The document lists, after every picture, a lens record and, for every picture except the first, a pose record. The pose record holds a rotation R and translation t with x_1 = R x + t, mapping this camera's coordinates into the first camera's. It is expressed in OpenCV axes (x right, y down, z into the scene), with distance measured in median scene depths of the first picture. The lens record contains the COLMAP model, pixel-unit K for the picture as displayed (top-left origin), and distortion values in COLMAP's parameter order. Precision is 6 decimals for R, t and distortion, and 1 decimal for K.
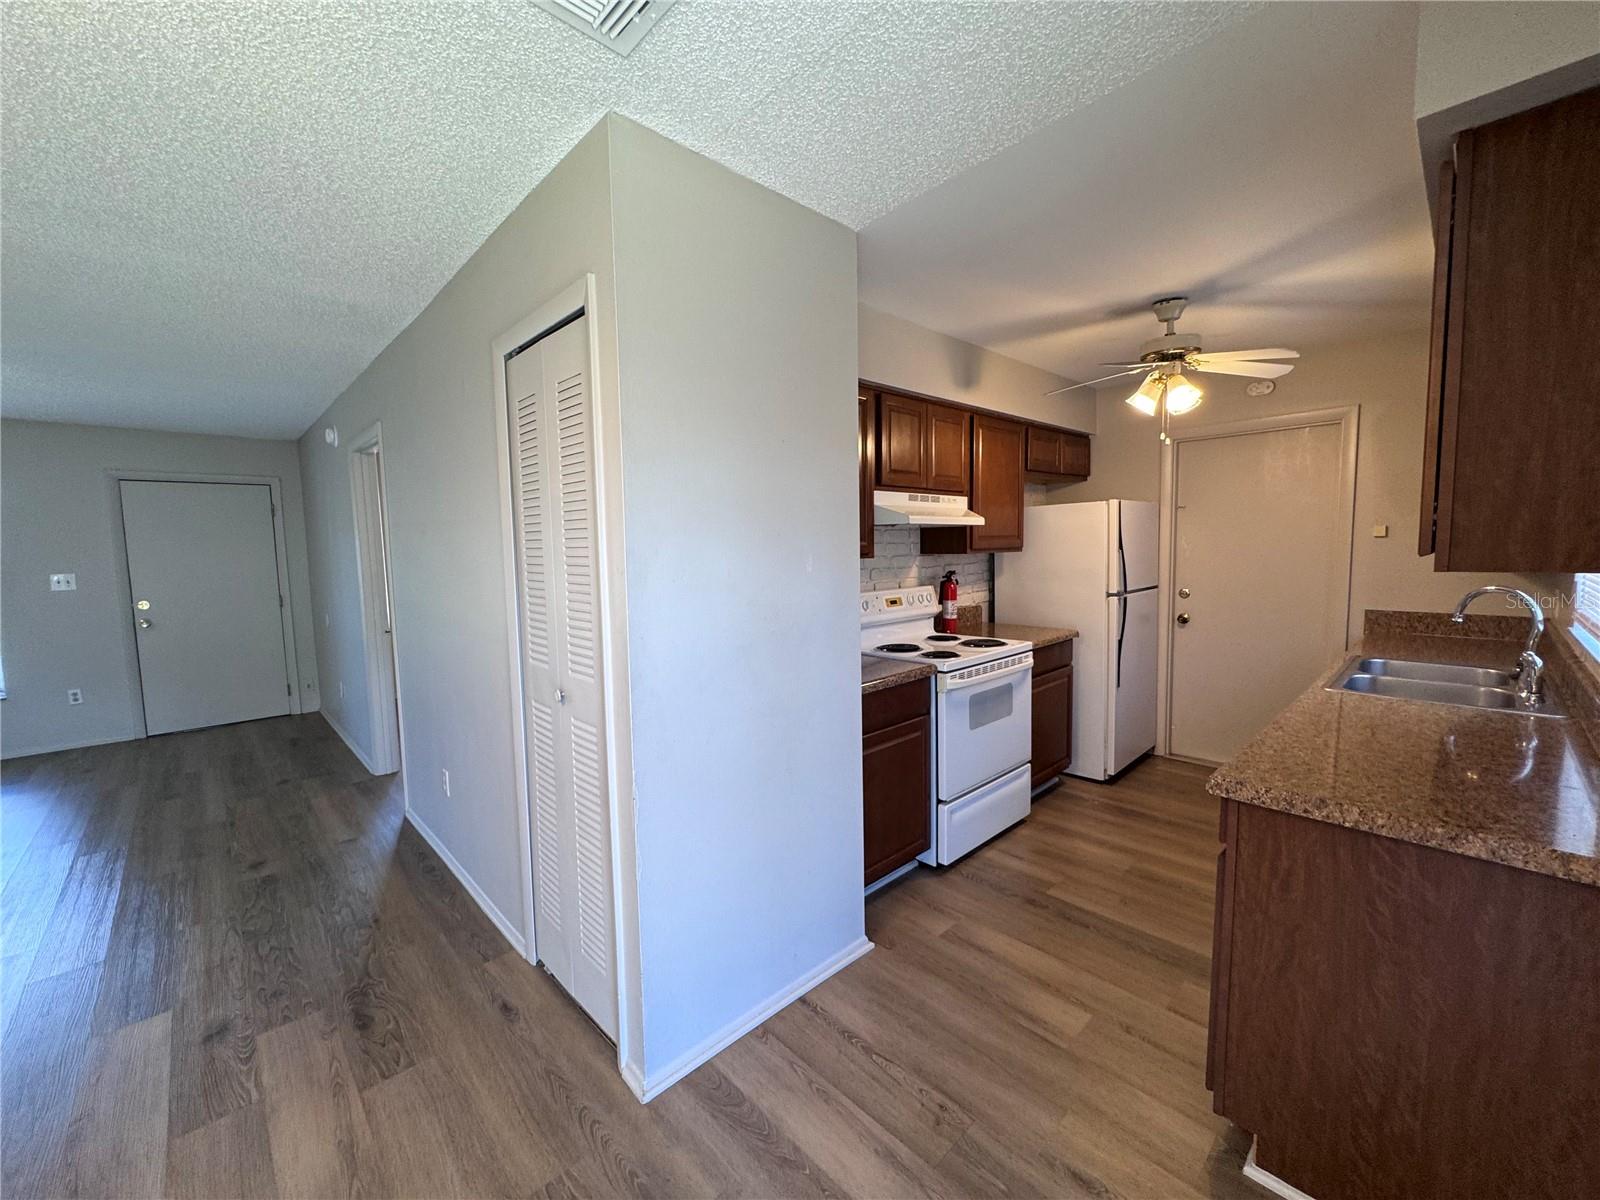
lens RADIAL K [[643.8, 0, 799.8], [0, 643.8, 599.1], [0, 0, 1]] dist [-0.004996, 0.000678]
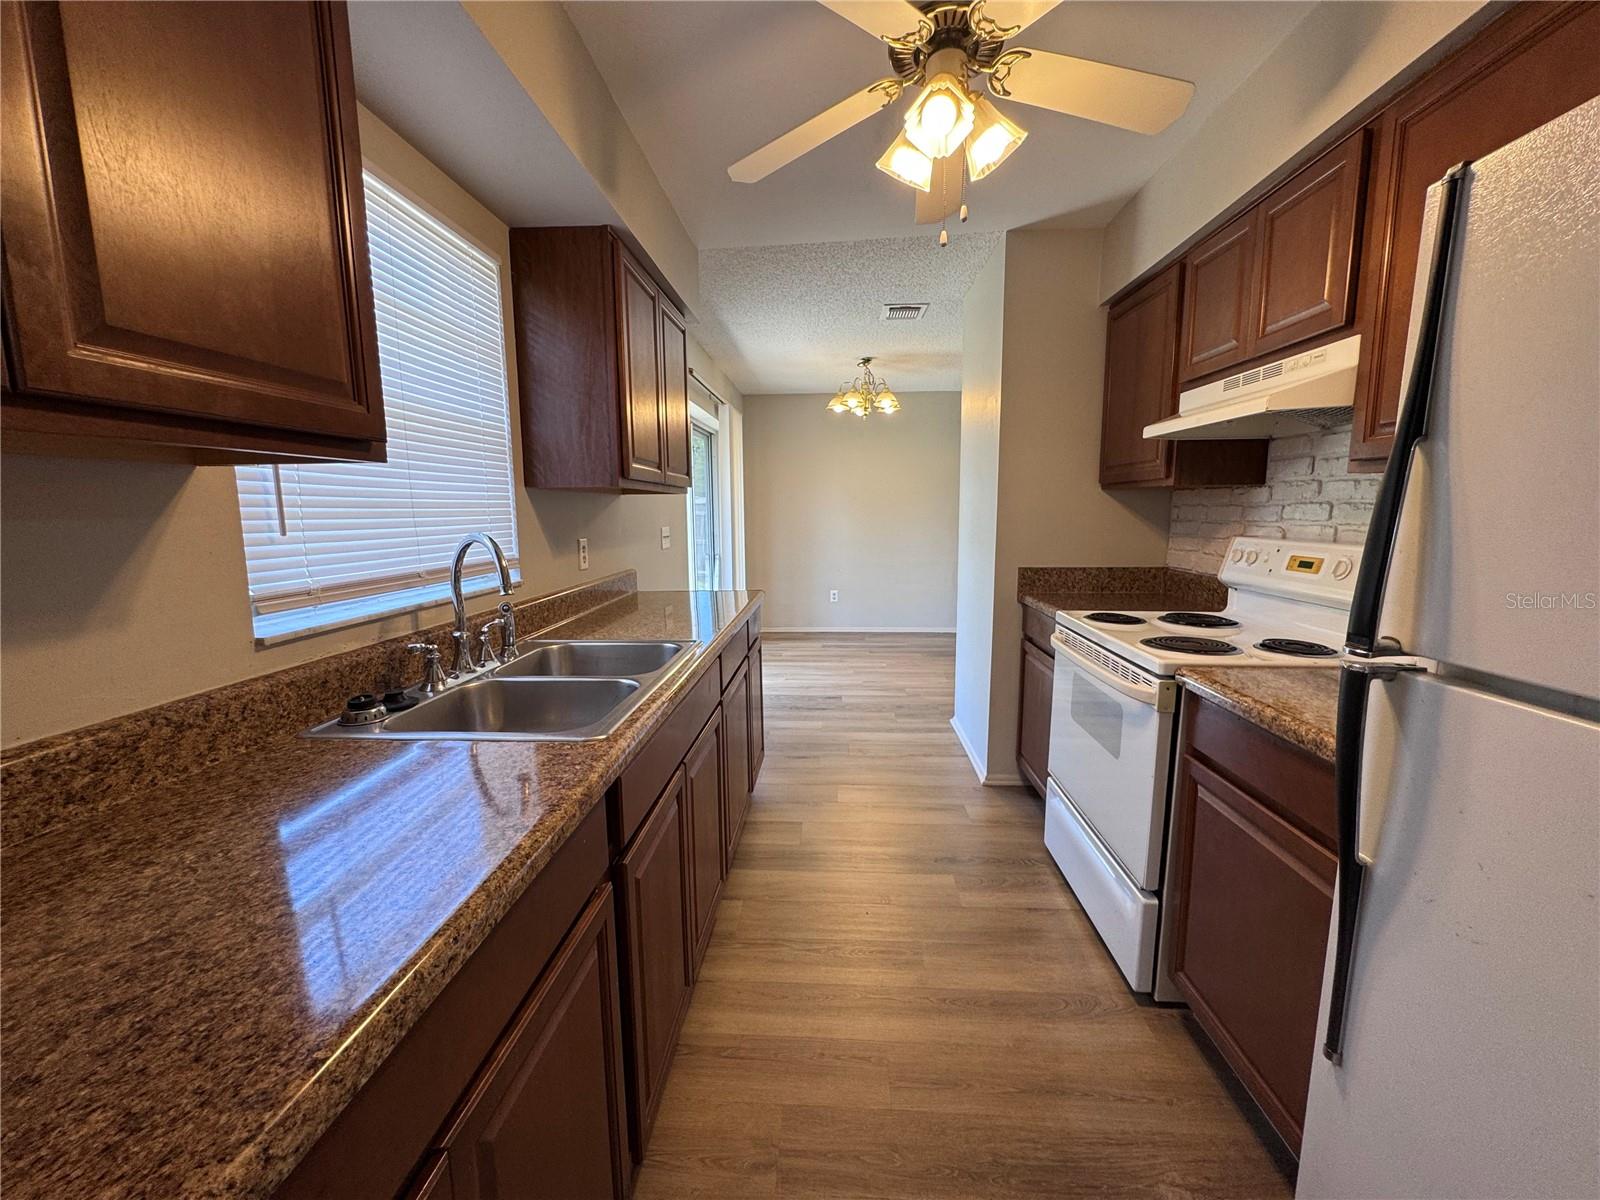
lens RADIAL K [[652.9, 0, 823.2], [0, 652.9, 587.2], [0, 0, 1]] dist [0.062162, 0.000080]
pose [[-0.708622, 0.103035, -0.698025, 0.852561], [-0.049754, 0.979522, 0.195095, -0.069102], [0.703832, 0.172978, -0.688984, 1.117652]]
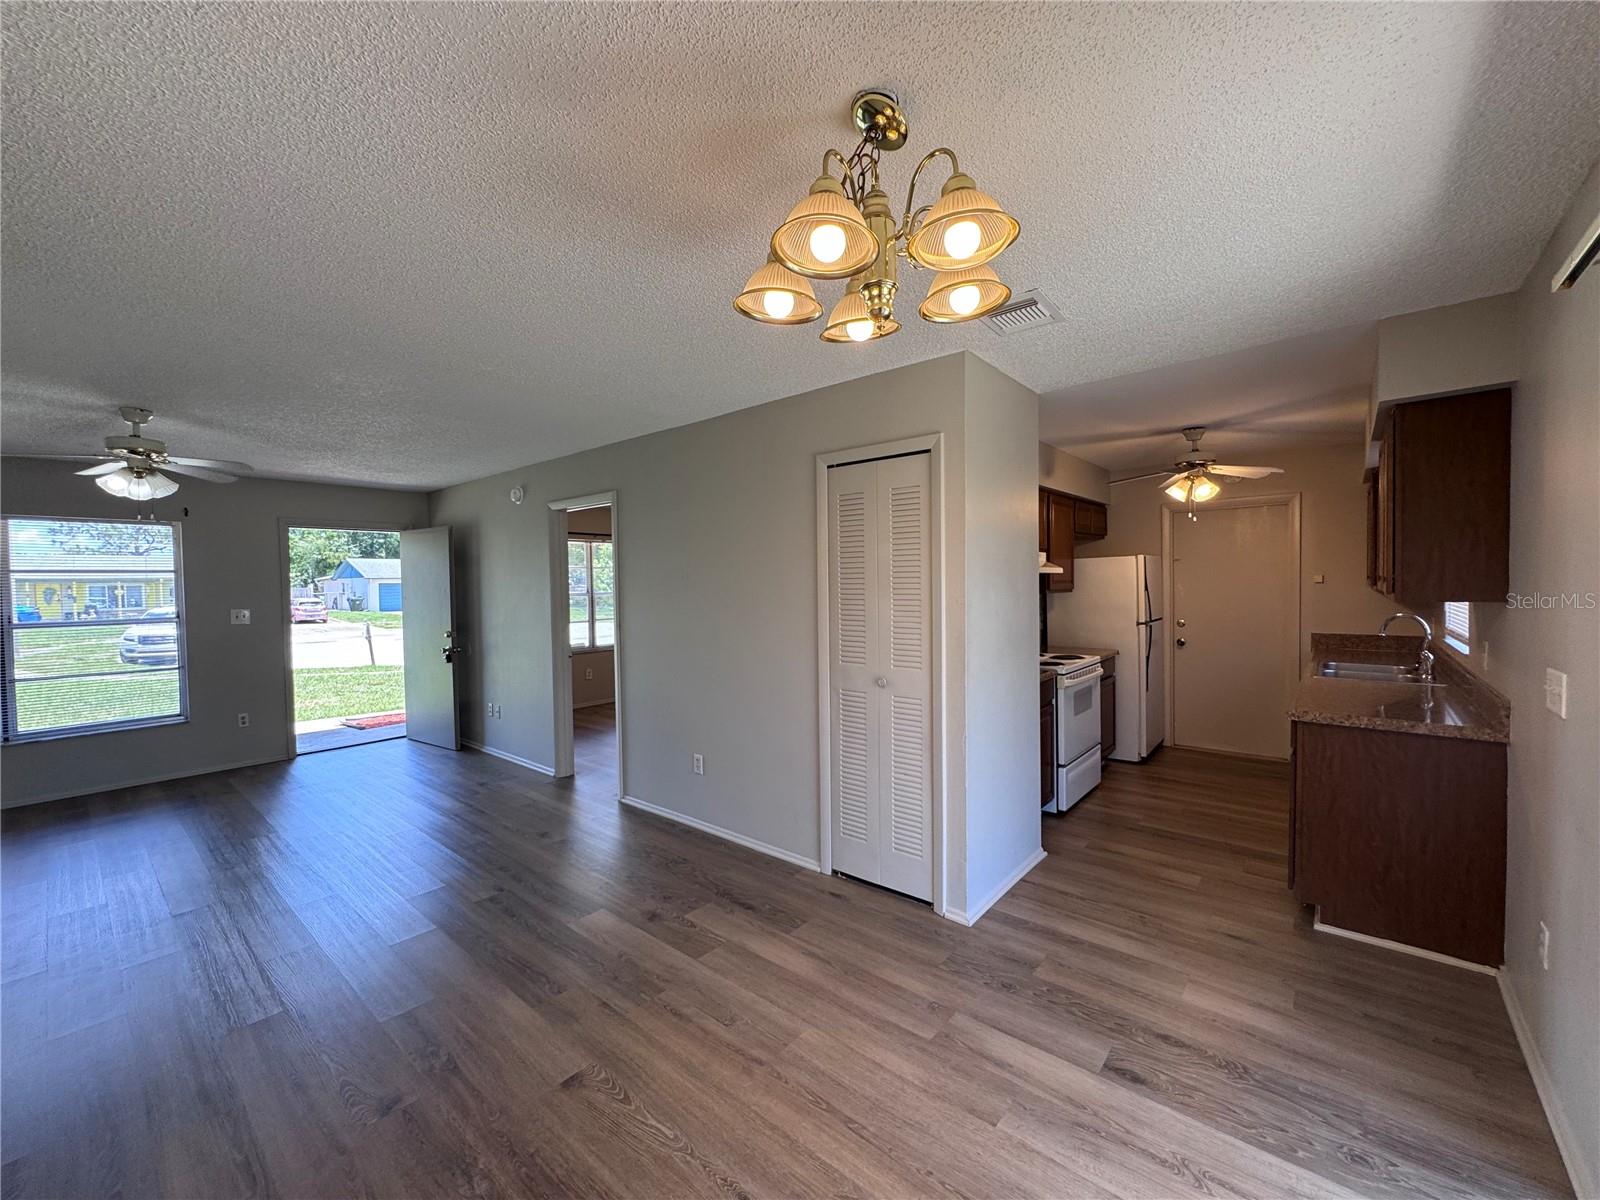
lens RADIAL K [[643.8, 0, 799.8], [0, 643.8, 599.1], [0, 0, 1]] dist [-0.004996, 0.000678]
pose [[0.994255, 0.001238, 0.107033, -0.425555], [0.005426, 0.998065, -0.061943, 0.024377], [-0.106903, 0.062168, 0.992324, -0.319047]]
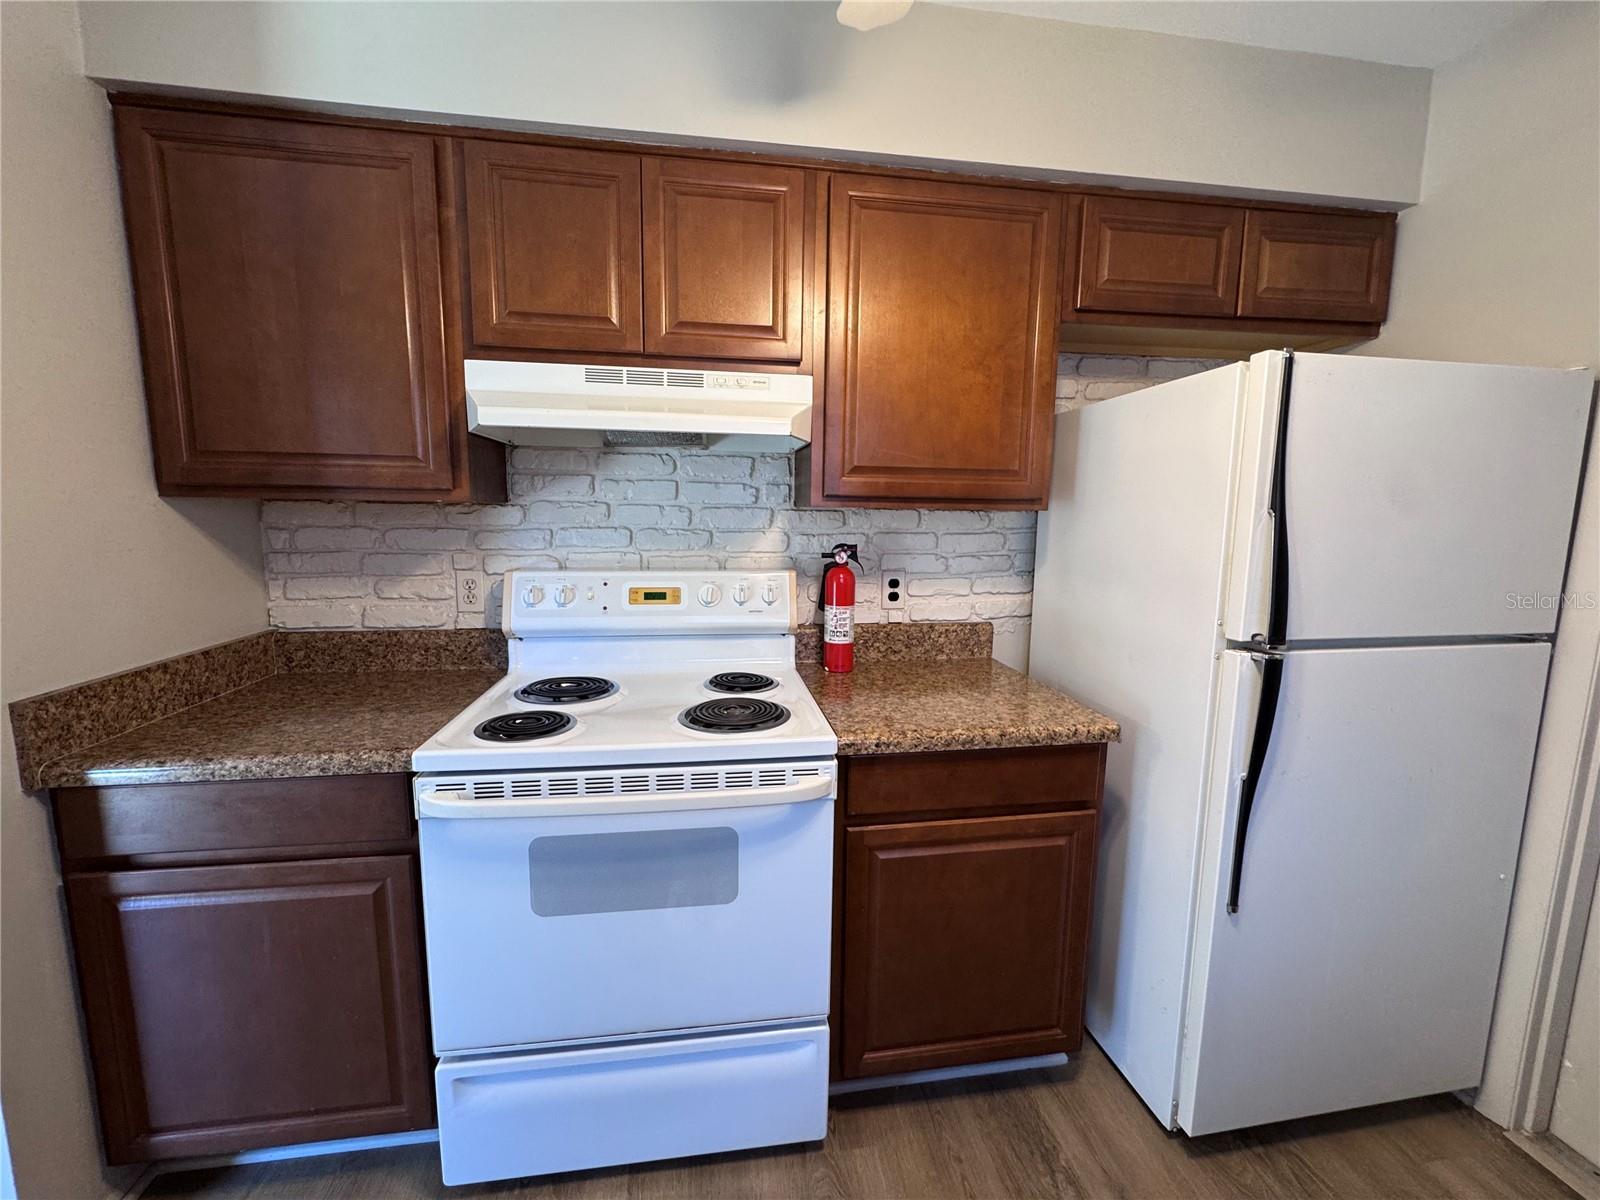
lens RADIAL K [[645.2, 0, 801.6], [0, 645.2, 598.9], [0, 0, 1]] dist [-0.001595, -0.000133]
pose [[0.817007, 0.109701, -0.566096, 0.535397], [-0.078612, 0.993761, 0.079122, -0.042855], [0.571243, -0.020141, 0.820534, 0.649095]]
